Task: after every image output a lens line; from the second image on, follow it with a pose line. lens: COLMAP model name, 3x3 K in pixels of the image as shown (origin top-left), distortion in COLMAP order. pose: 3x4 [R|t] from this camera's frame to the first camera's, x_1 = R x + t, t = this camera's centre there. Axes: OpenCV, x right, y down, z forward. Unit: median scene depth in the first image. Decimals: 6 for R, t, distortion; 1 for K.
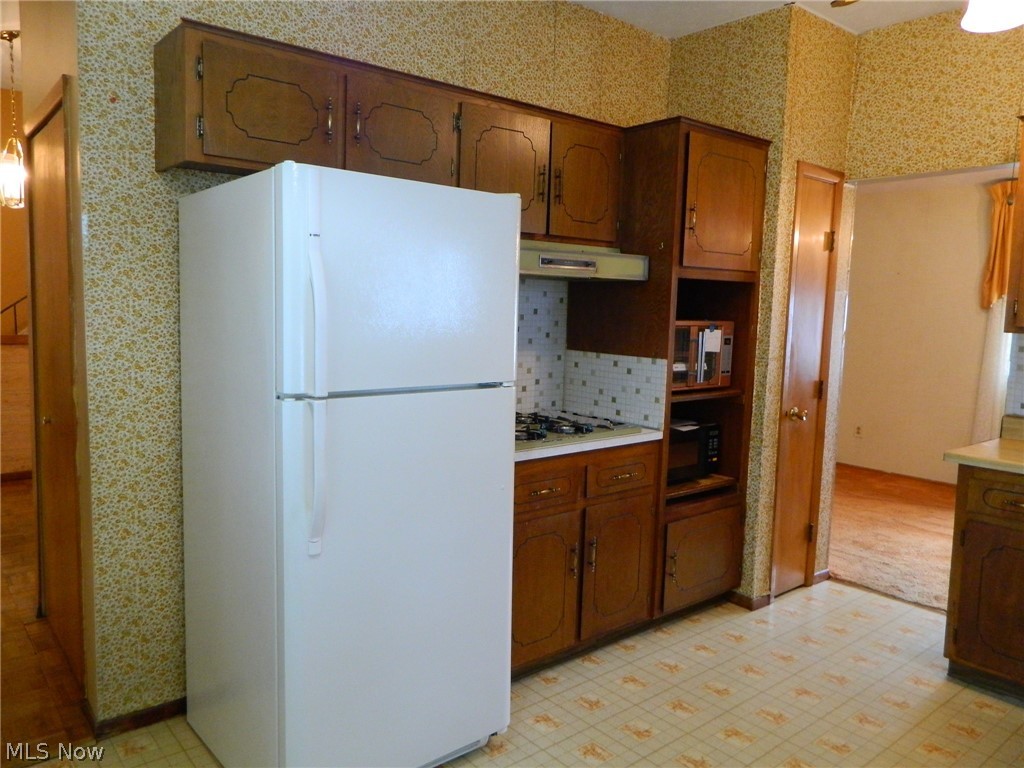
lens RADIAL K [[760.5, 0, 508.0], [0, 760.5, 377.0], [0, 0, 1]] dist [0.009877, -0.008973]
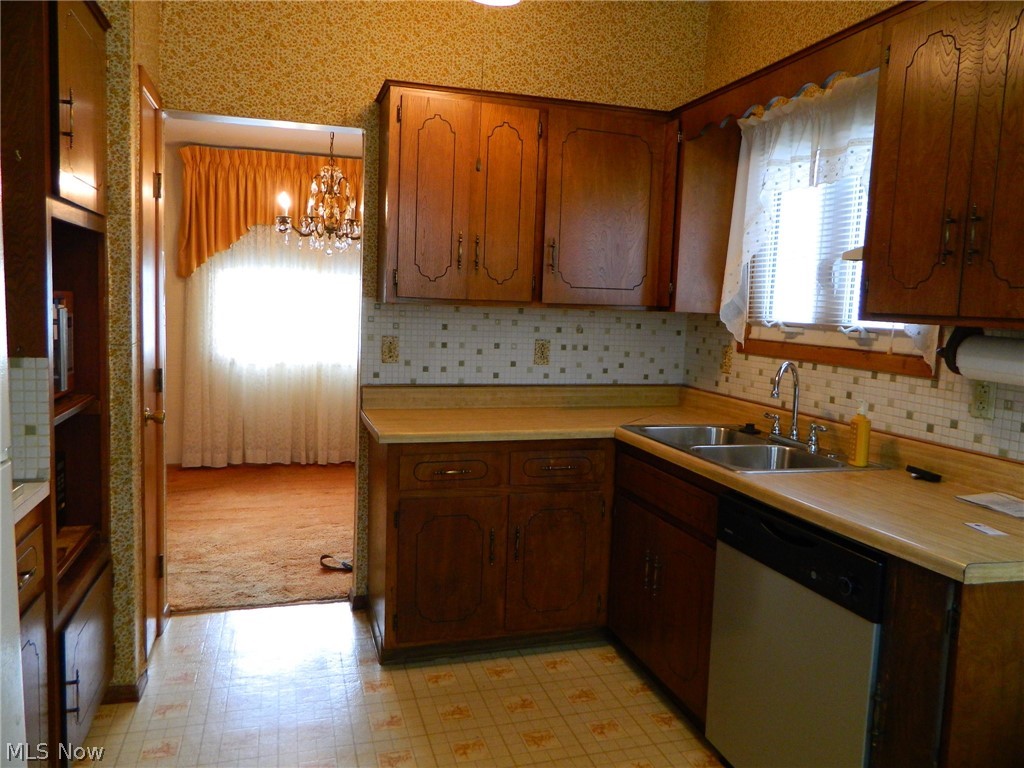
lens RADIAL K [[760.5, 0, 508.0], [0, 760.5, 377.0], [0, 0, 1]] dist [0.009877, -0.008973]
pose [[0.396911, -0.104625, 0.911875, -0.271667], [0.066862, 0.994138, 0.084960, -0.051733], [-0.915418, 0.027248, 0.401580, 0.672660]]
